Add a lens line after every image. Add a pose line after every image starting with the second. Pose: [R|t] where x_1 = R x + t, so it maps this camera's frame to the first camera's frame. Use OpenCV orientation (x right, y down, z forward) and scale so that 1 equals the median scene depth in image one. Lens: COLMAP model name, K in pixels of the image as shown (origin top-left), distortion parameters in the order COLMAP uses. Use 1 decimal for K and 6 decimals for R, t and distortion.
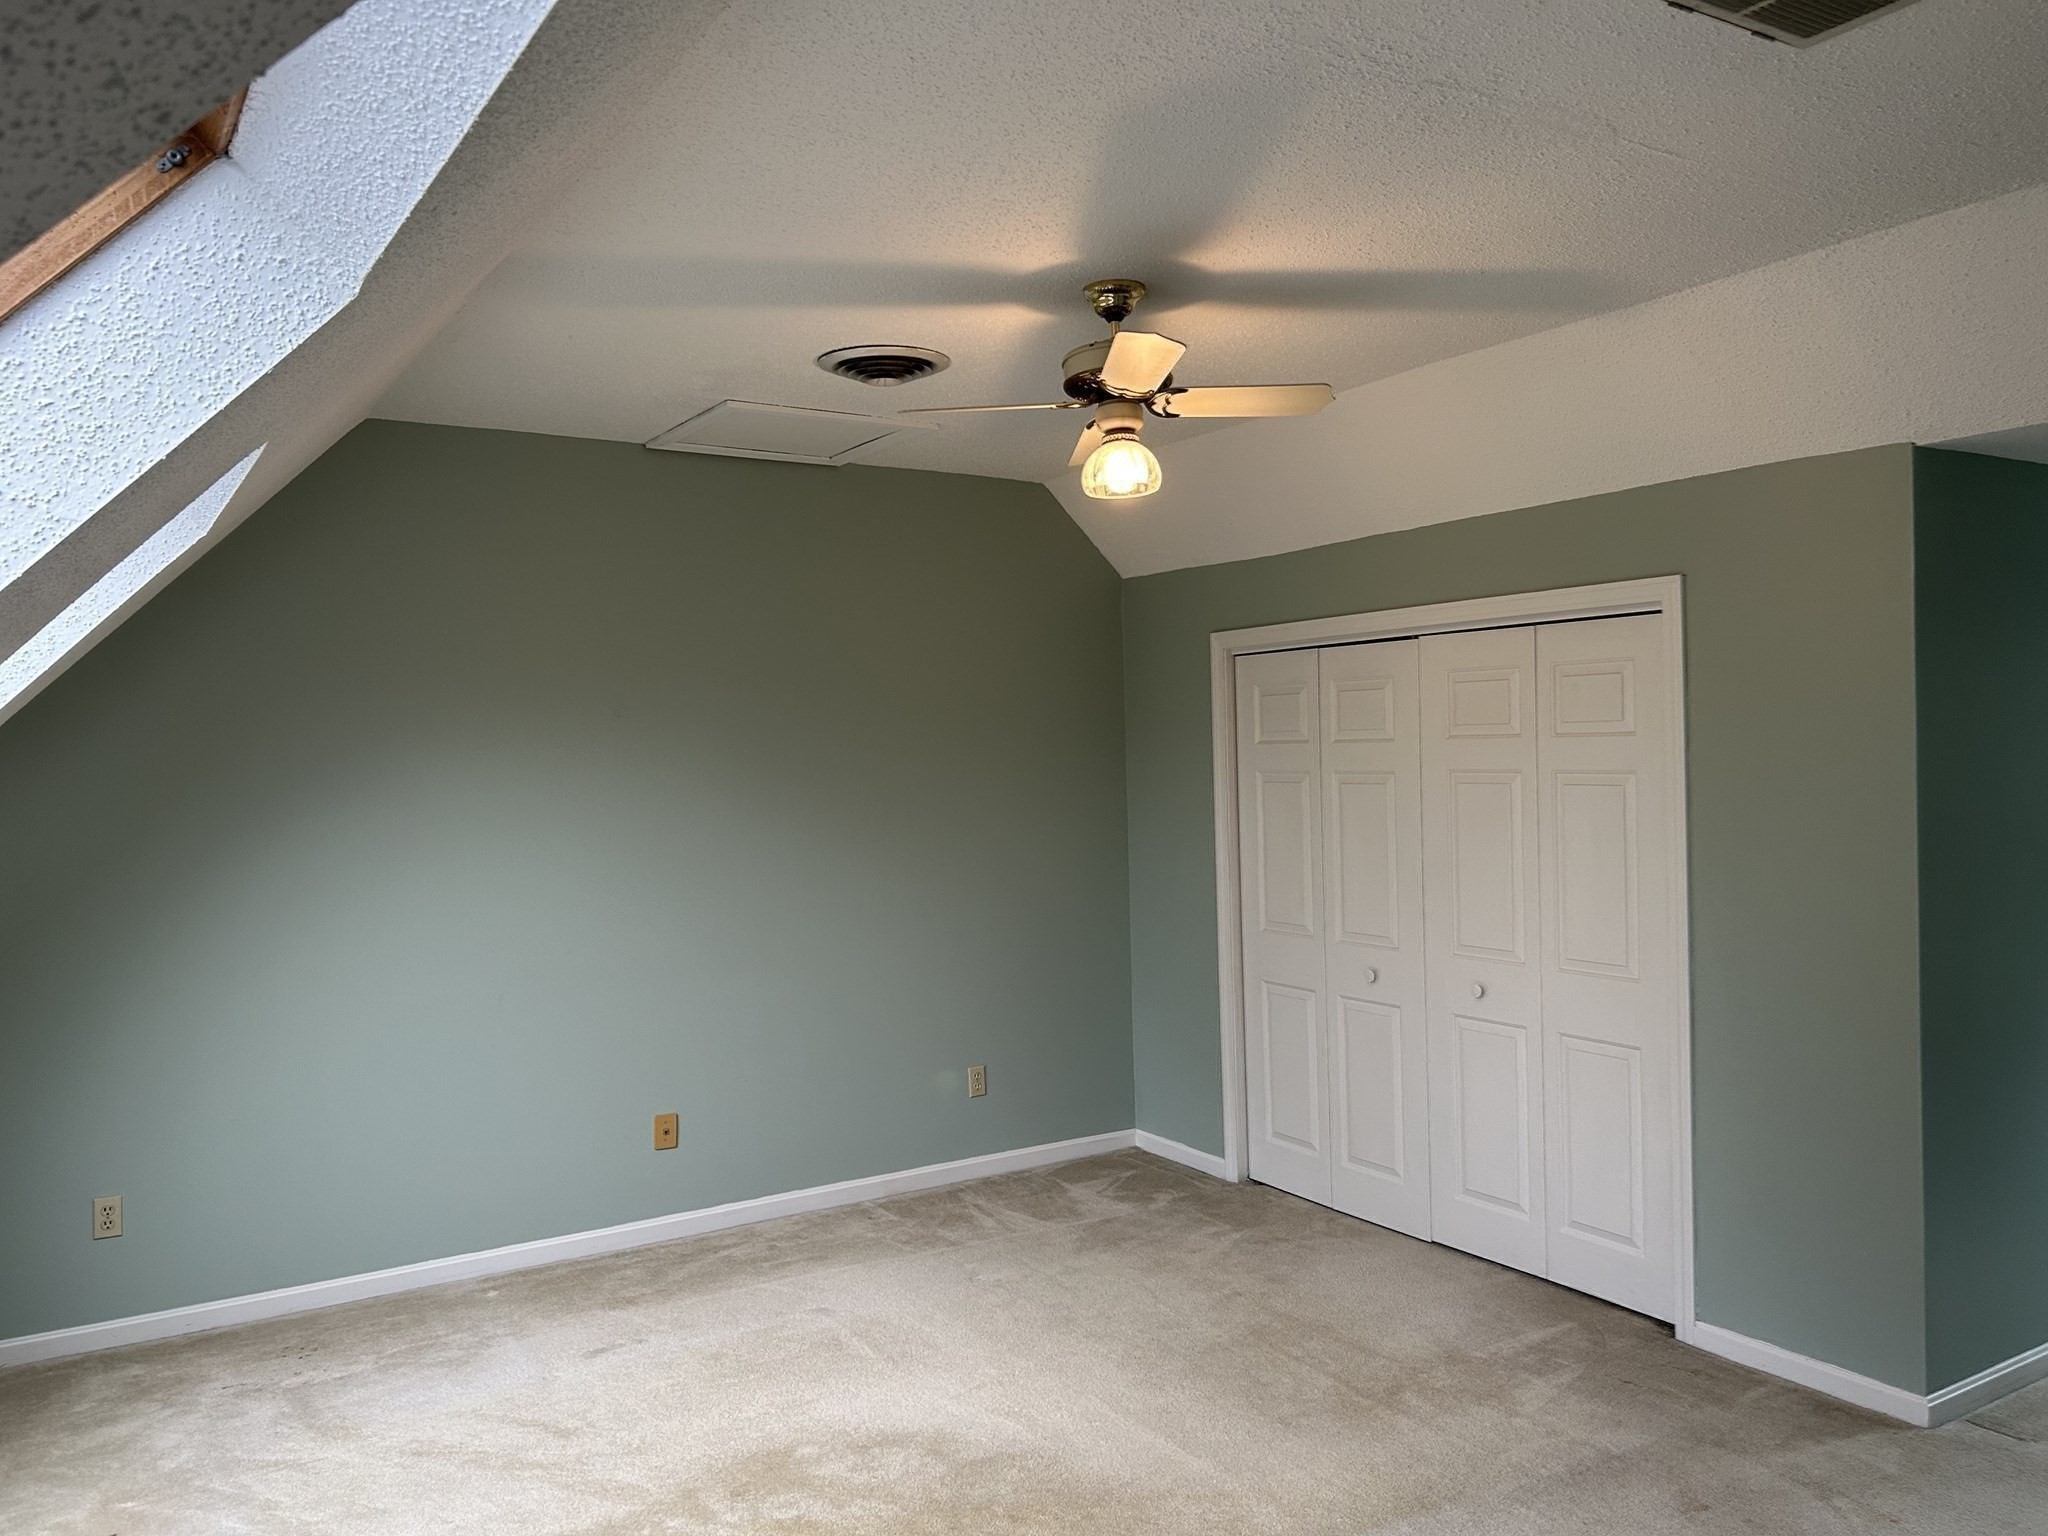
lens RADIAL K [[1544.8, 0, 1026.8], [0, 1544.8, 775.4], [0, 0, 1]] dist [0.044059, -0.046951]
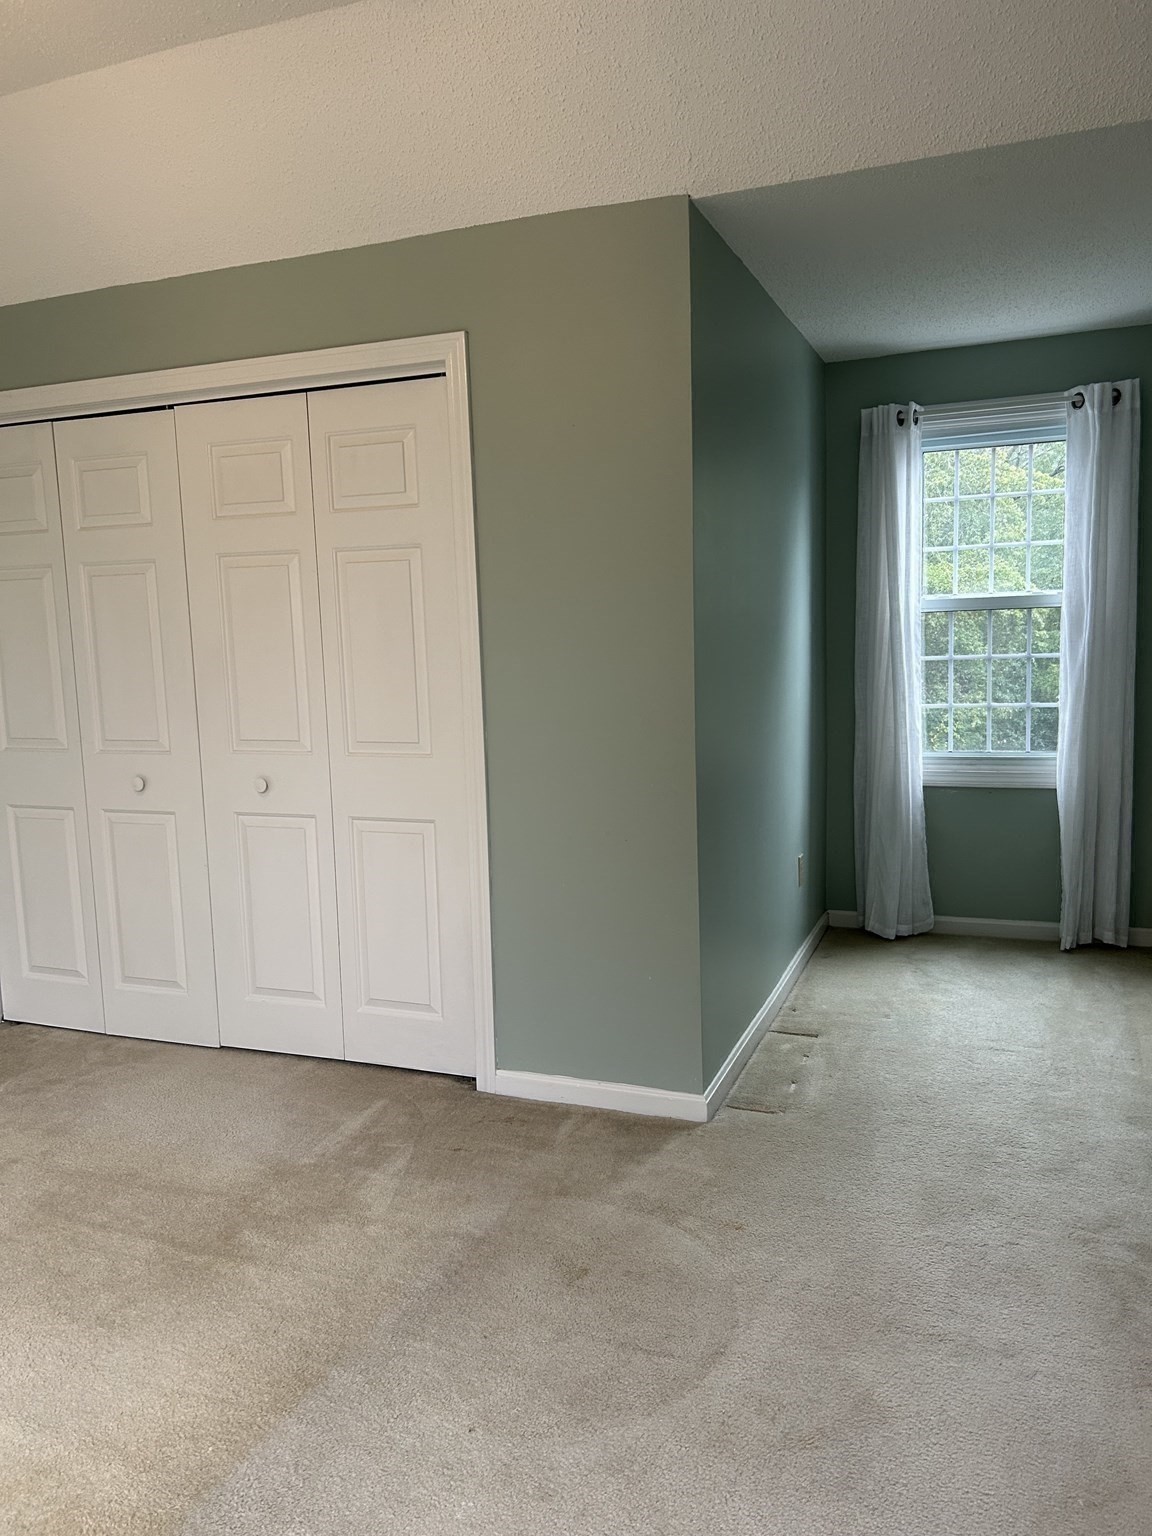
lens RADIAL K [[1158.6, 0, 569.5], [0, 1158.6, 769.0], [0, 0, 1]] dist [0.044059, -0.046951]
pose [[0.804015, -0.078063, 0.589462, 0.022339], [0.024044, 0.994802, 0.098946, 0.071173], [-0.594122, -0.065381, 0.801713, 0.354510]]
